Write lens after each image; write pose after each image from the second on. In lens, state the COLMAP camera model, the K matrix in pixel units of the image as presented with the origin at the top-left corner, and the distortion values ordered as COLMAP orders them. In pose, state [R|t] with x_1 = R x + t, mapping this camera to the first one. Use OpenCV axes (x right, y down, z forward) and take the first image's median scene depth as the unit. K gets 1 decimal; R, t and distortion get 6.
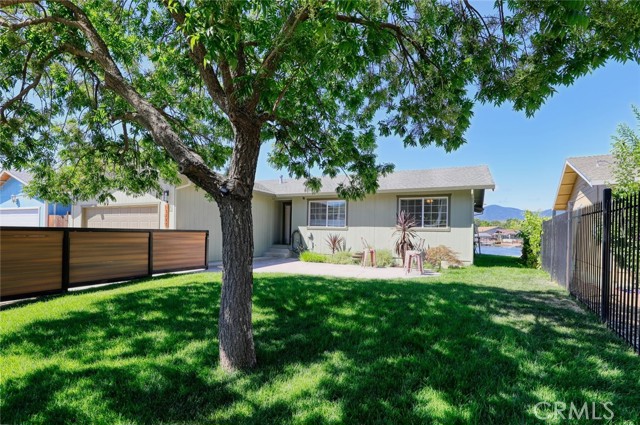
lens RADIAL K [[306.0, 0, 317.0], [0, 306.0, 225.7], [0, 0, 1]] dist [-0.029957, -0.000125]
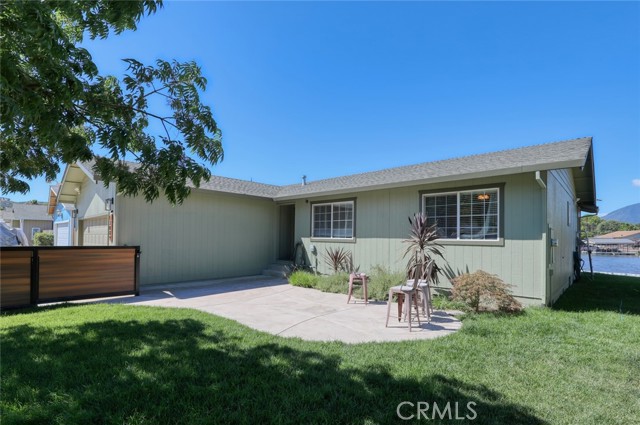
lens RADIAL K [[306.0, 0, 317.0], [0, 306.0, 225.7], [0, 0, 1]] dist [-0.029957, -0.000125]
pose [[0.951479, -0.017879, -0.307195, 0.263484], [0.011558, 0.999683, -0.022385, -0.011630], [0.307498, 0.017748, 0.951383, 0.320914]]
